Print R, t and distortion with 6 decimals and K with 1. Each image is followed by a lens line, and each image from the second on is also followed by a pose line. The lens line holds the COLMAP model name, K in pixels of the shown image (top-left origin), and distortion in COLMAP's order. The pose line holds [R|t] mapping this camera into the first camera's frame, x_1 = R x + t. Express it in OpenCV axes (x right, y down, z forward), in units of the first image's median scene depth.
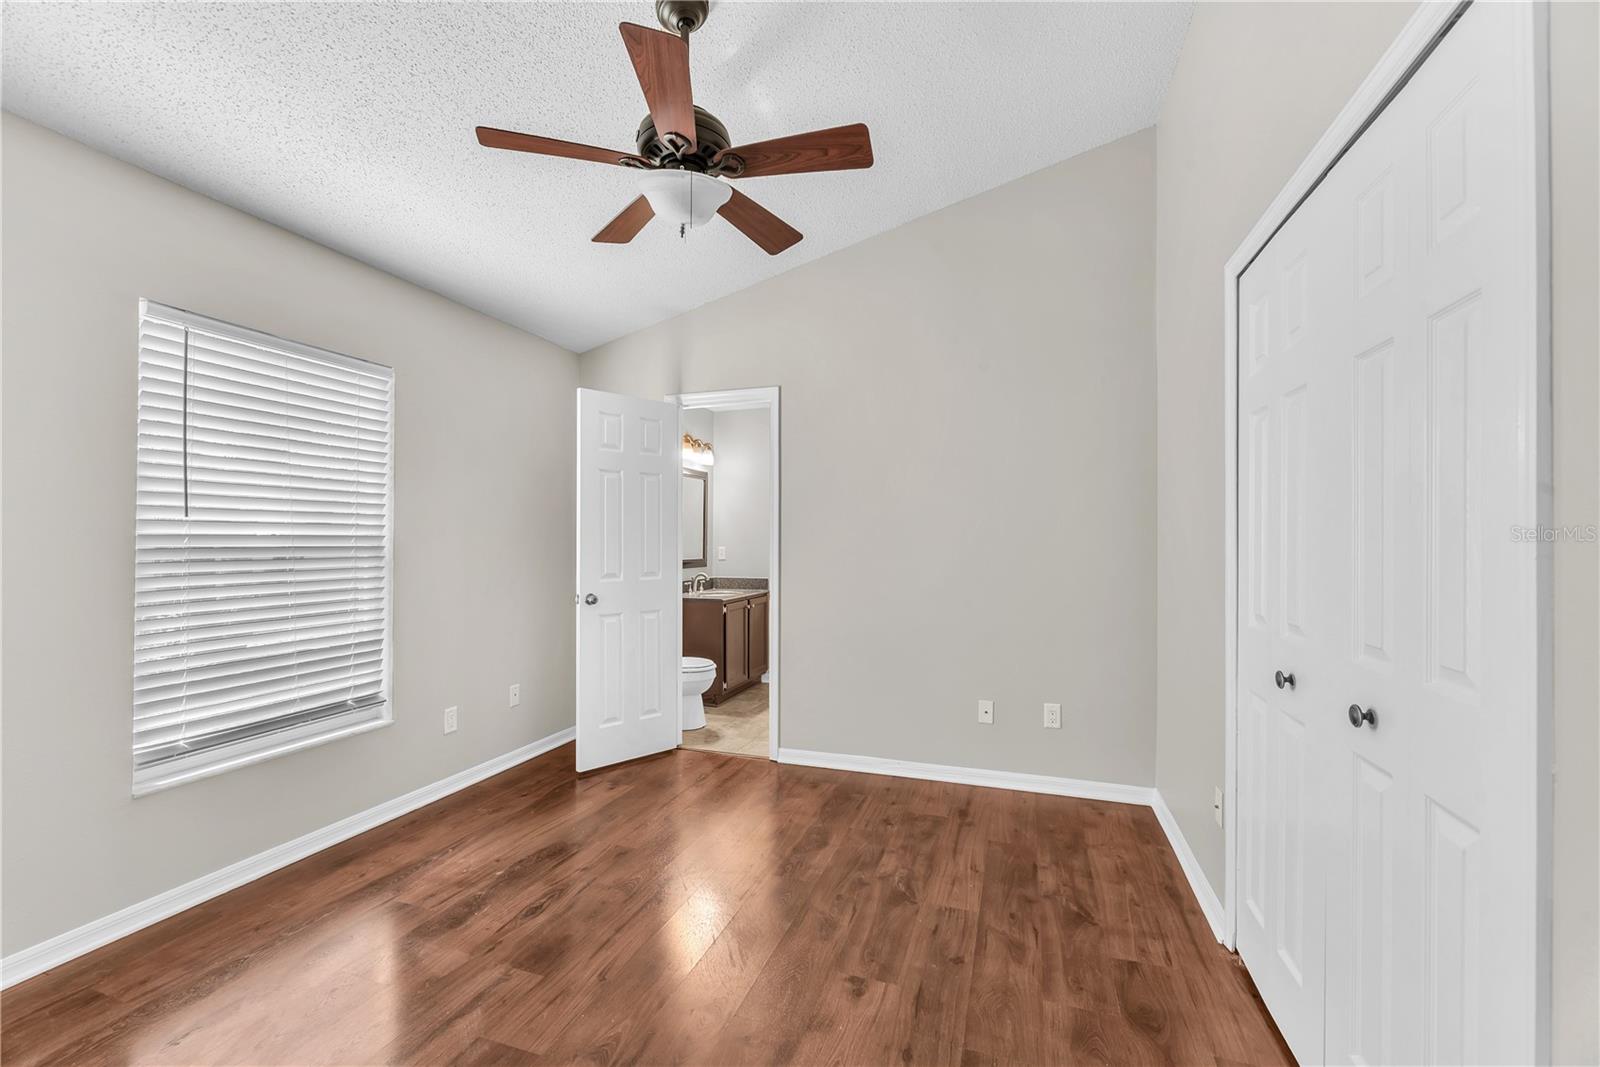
lens RADIAL K [[661.4, 0, 799.2], [0, 661.4, 537.8], [0, 0, 1]] dist [-0.004387, -0.000005]
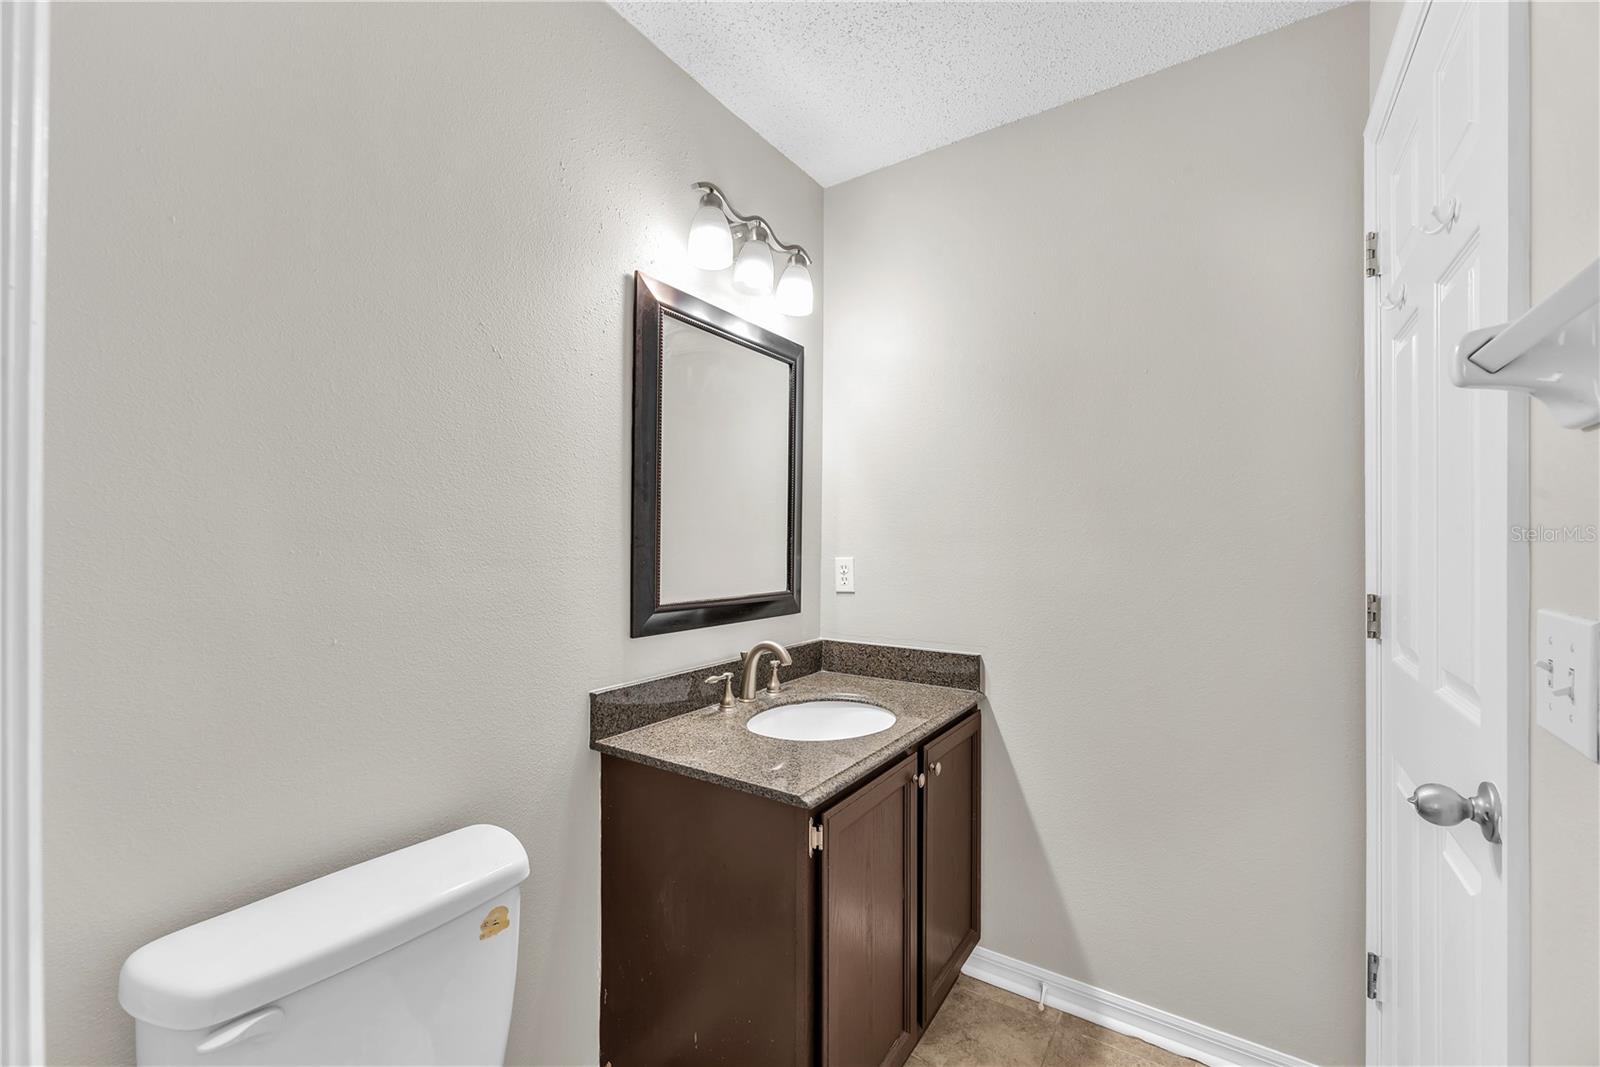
lens RADIAL K [[661.4, 0, 797.3], [0, 661.4, 536.2], [0, 0, 1]] dist [-0.004387, -0.000005]
pose [[0.966589, -0.000057, -0.256330, -0.051153], [0.000548, 0.999998, 0.001844, 0.002151], [0.256330, -0.001923, 0.966587, 0.664135]]
